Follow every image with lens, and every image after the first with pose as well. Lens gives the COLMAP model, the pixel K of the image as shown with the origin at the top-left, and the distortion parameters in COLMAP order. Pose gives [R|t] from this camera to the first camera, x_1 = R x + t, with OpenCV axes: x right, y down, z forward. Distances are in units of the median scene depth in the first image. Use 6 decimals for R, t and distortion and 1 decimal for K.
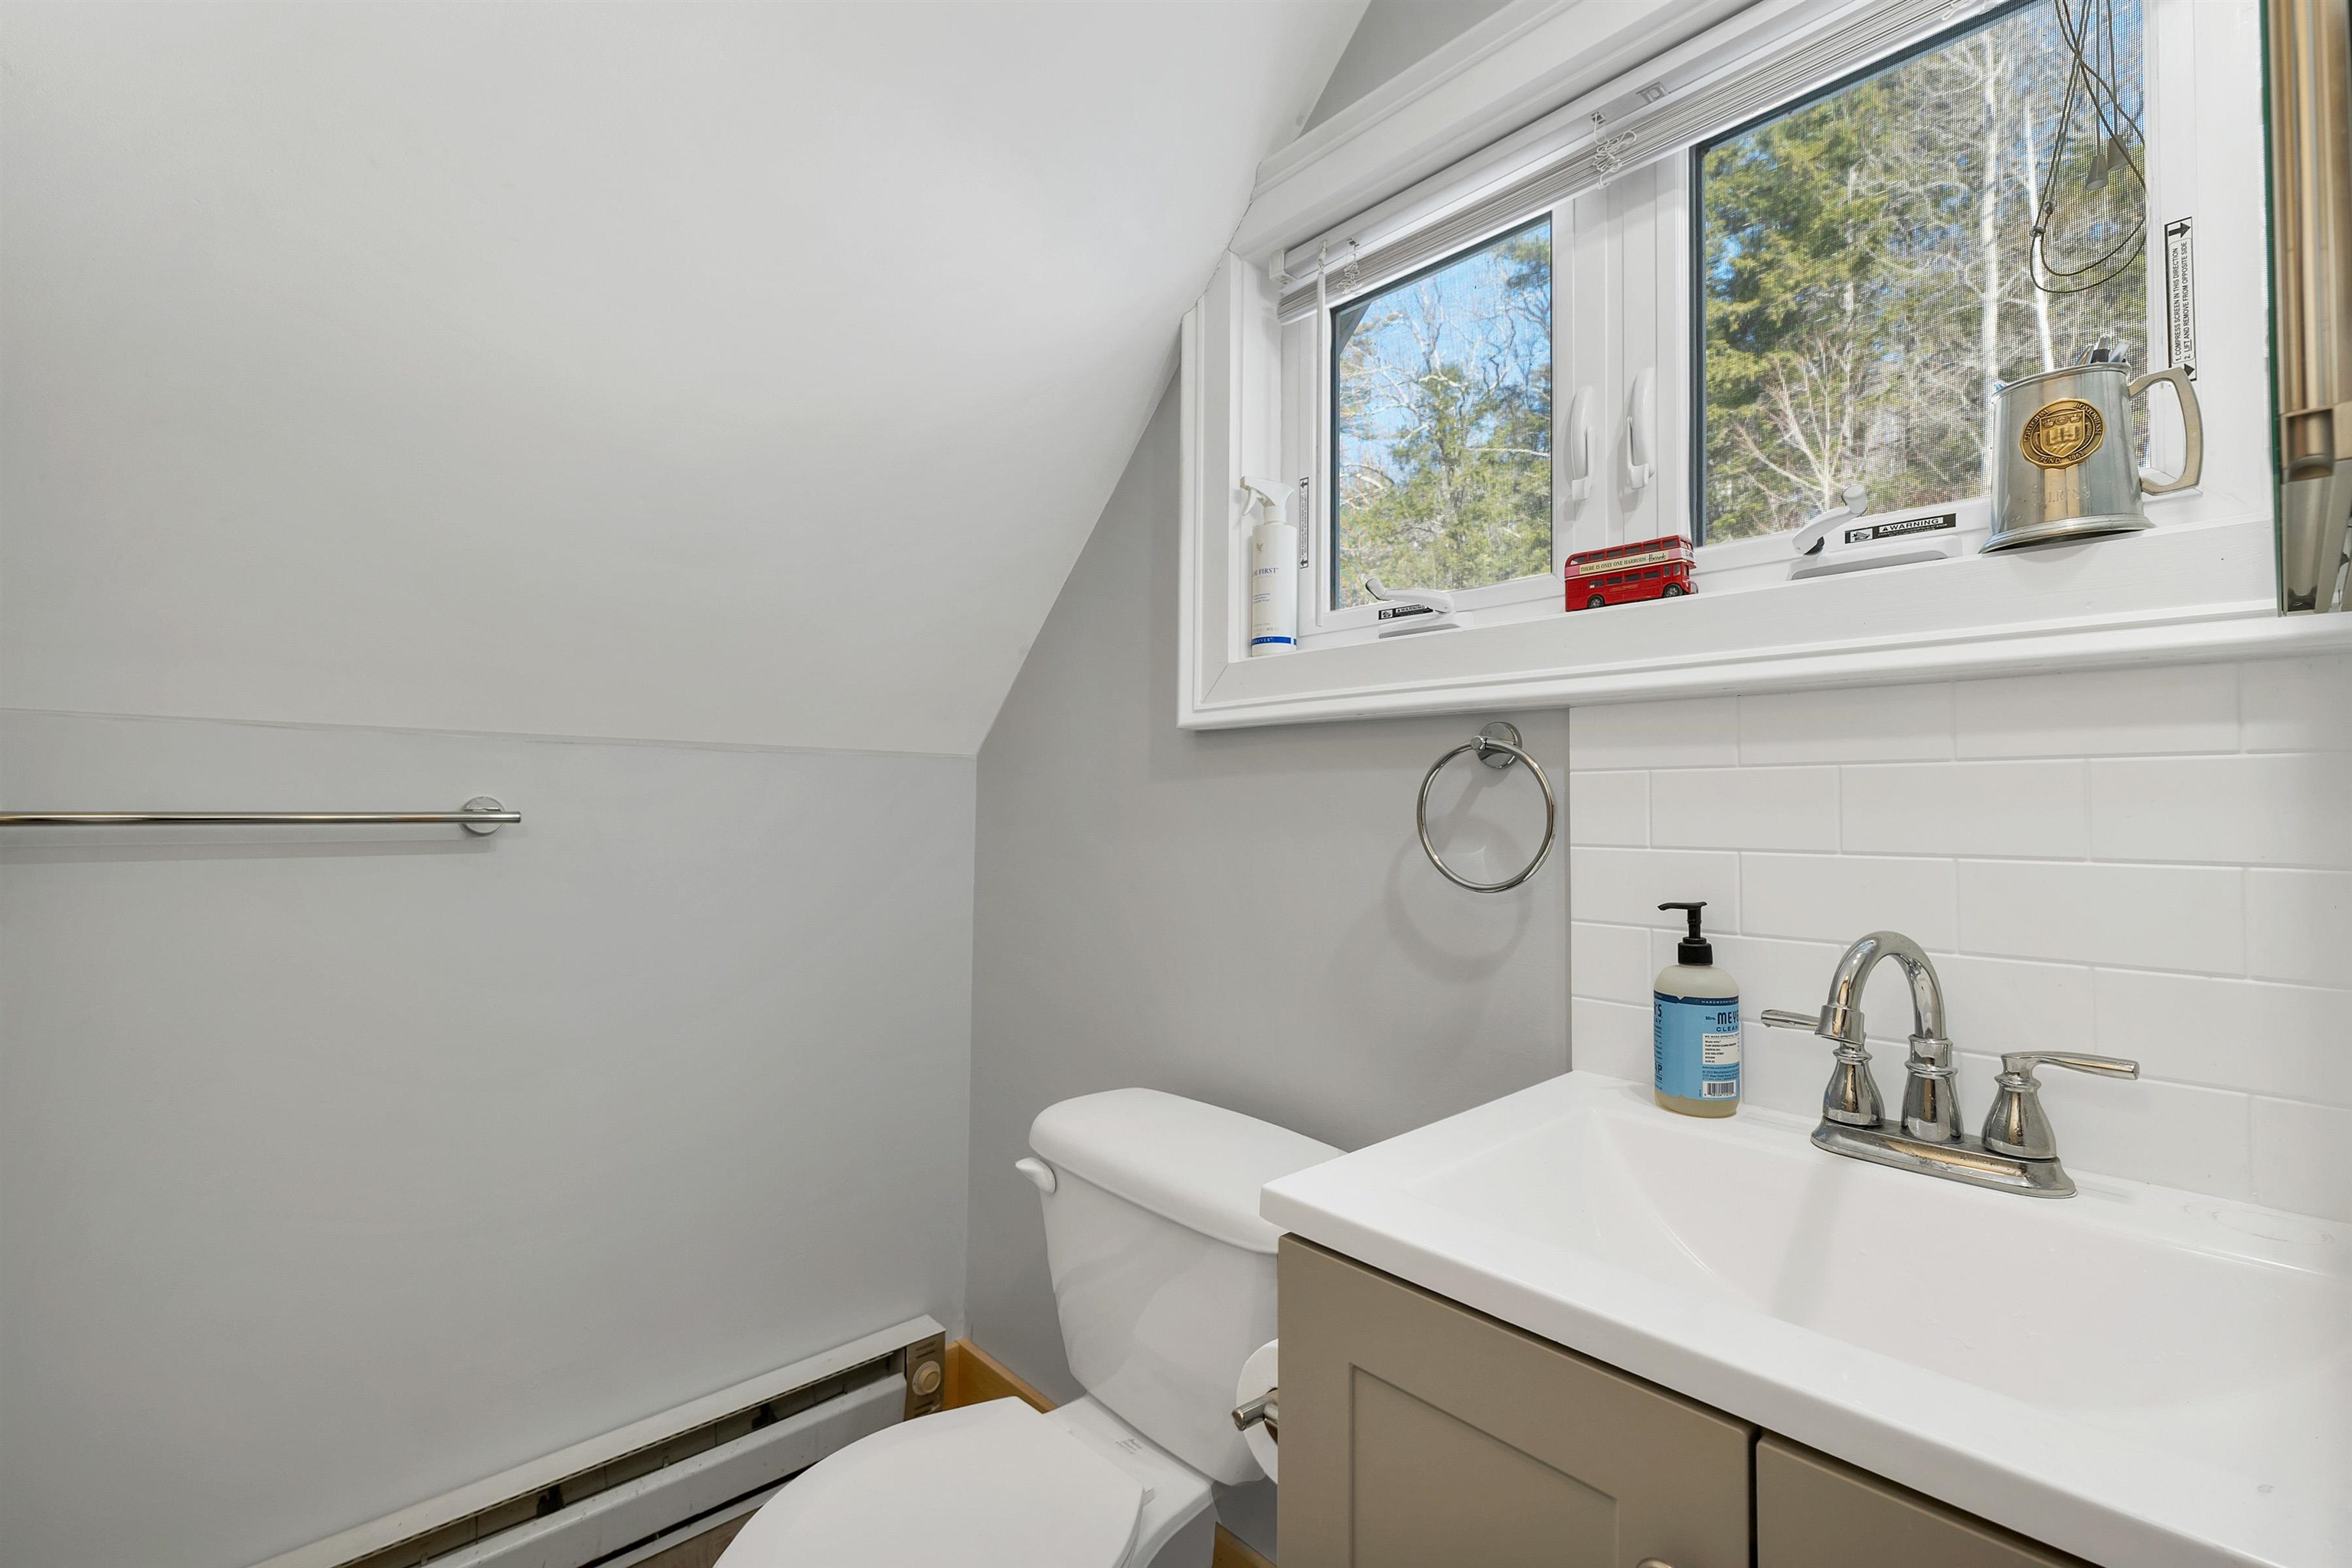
lens RADIAL K [[1005.0, 0, 1166.6], [0, 1005.0, 803.0], [0, 0, 1]] dist [0.006476, 0.000224]
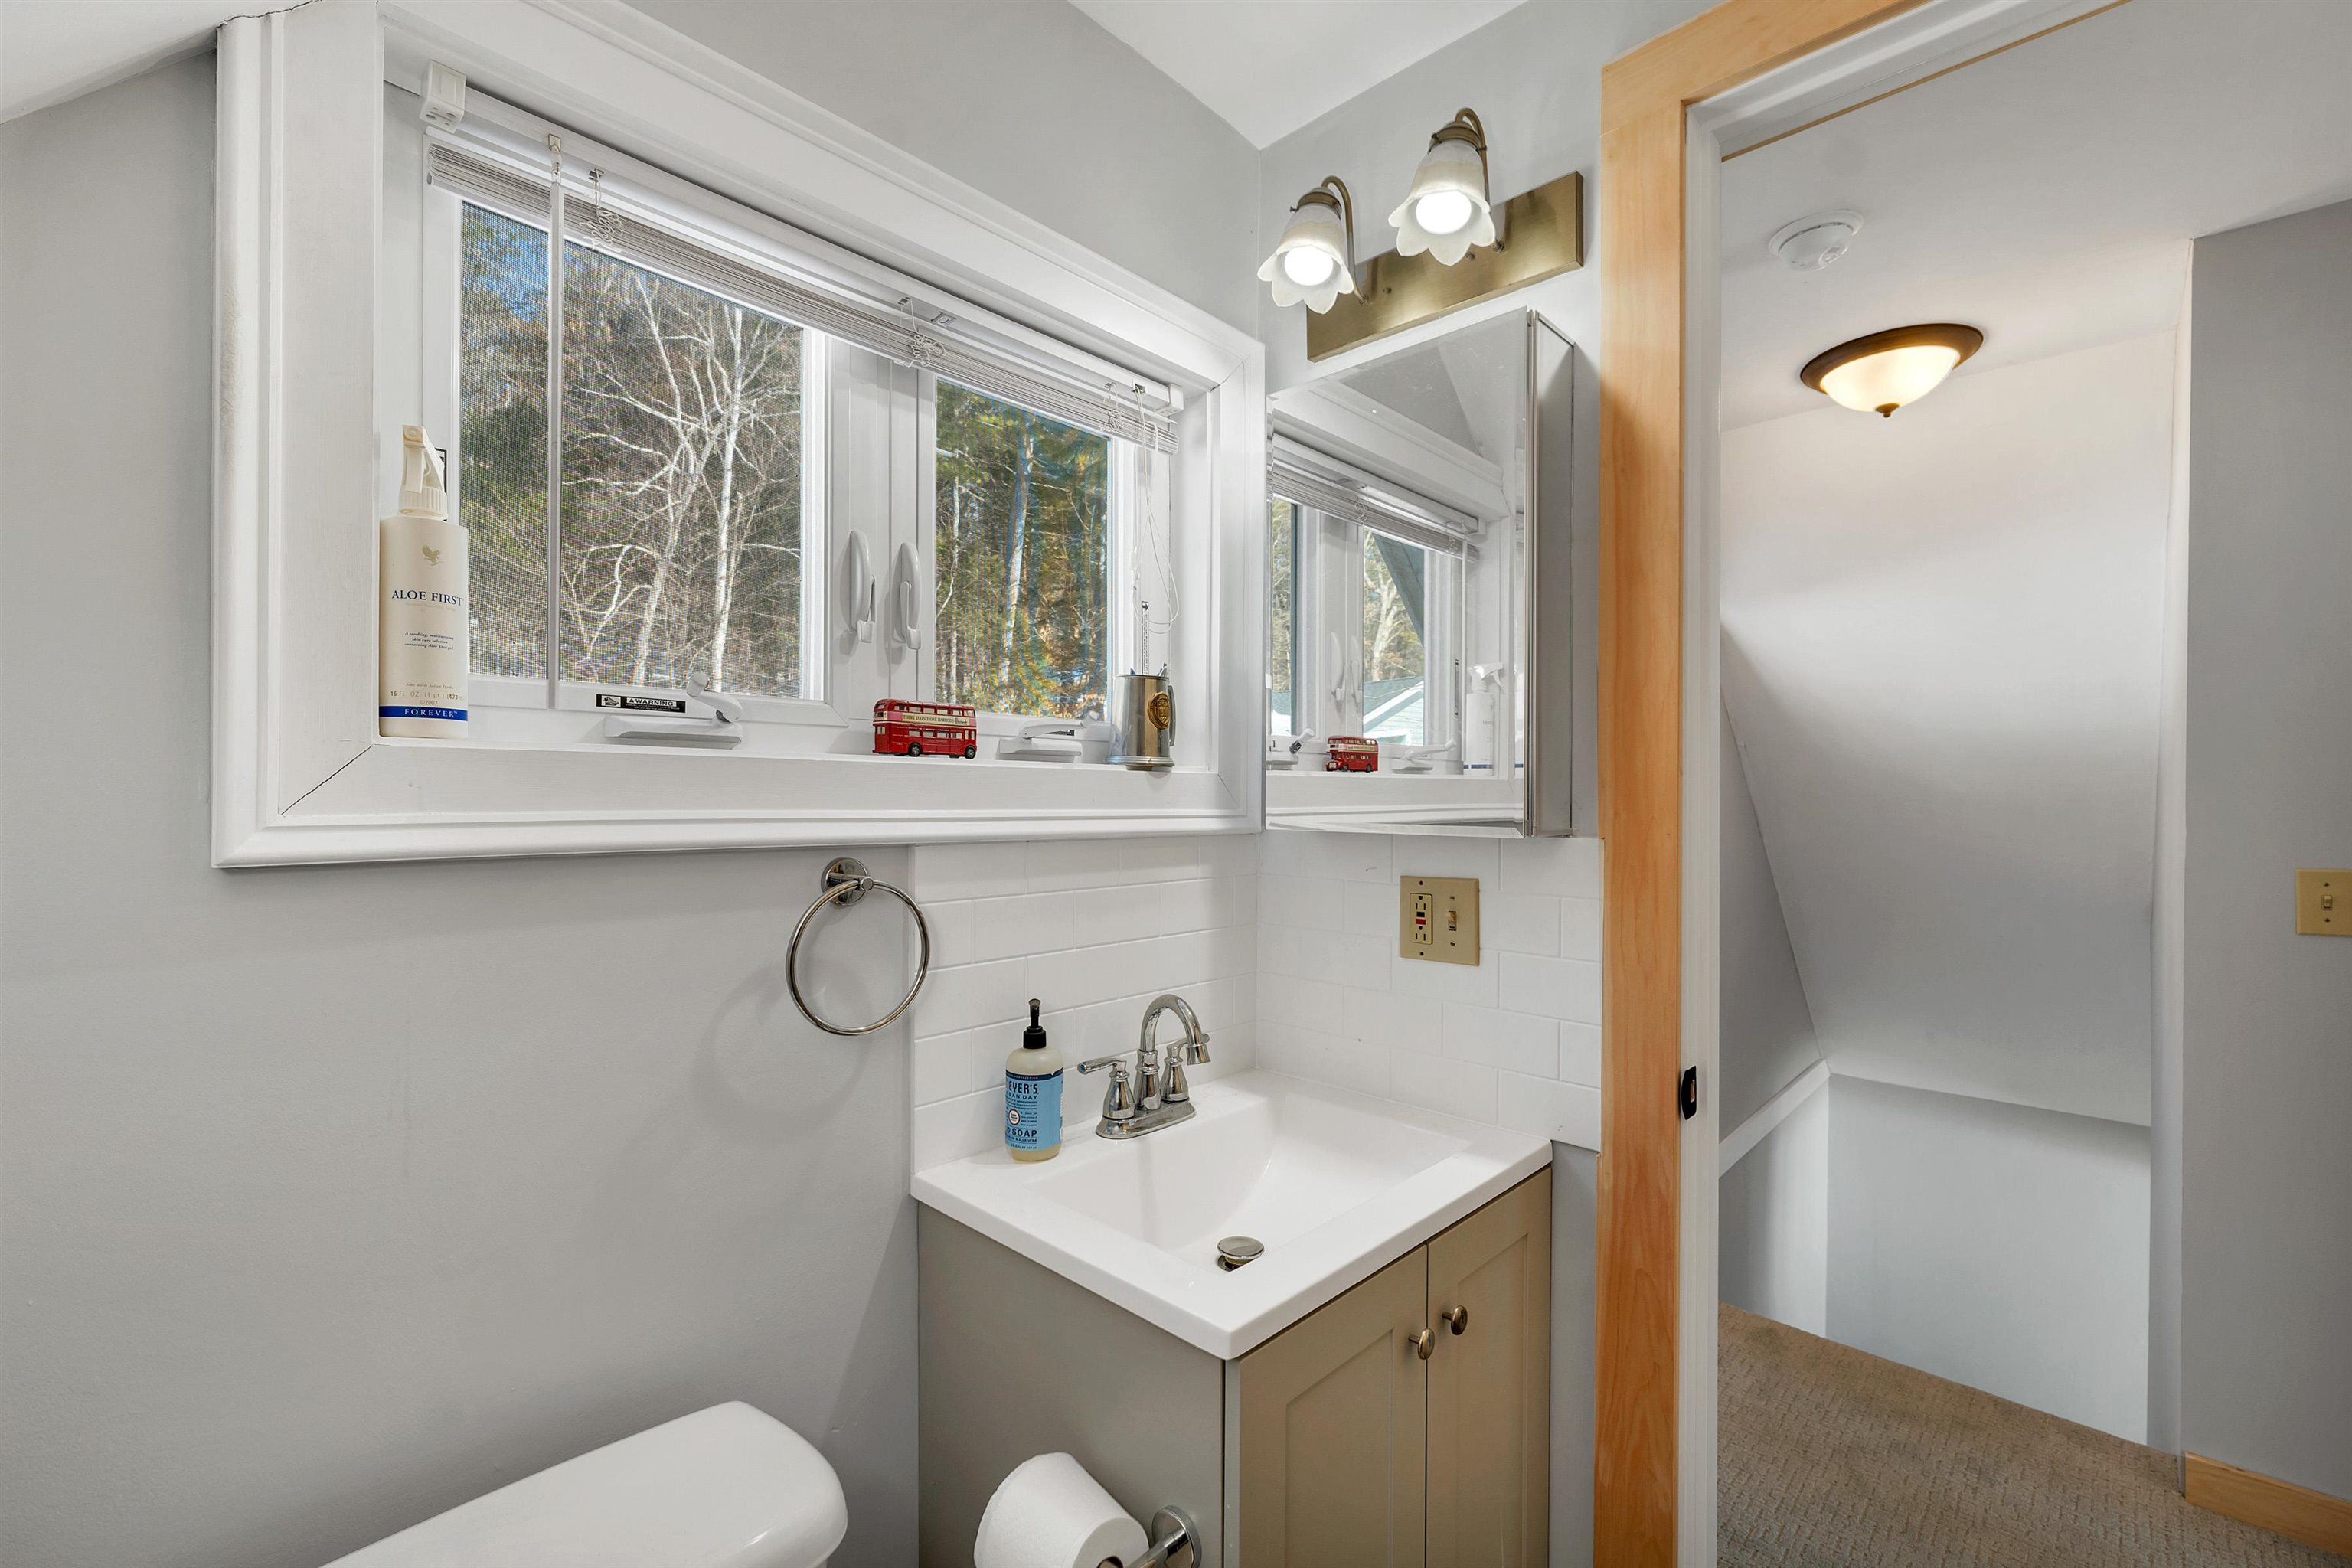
lens RADIAL K [[1005.0, 0, 1166.6], [0, 1005.0, 803.0], [0, 0, 1]] dist [0.006476, 0.000224]
pose [[-0.071308, -0.026482, 0.997103, -0.689288], [-0.018902, 0.999504, 0.025194, -0.170341], [-0.997275, -0.017051, -0.071774, 0.785625]]
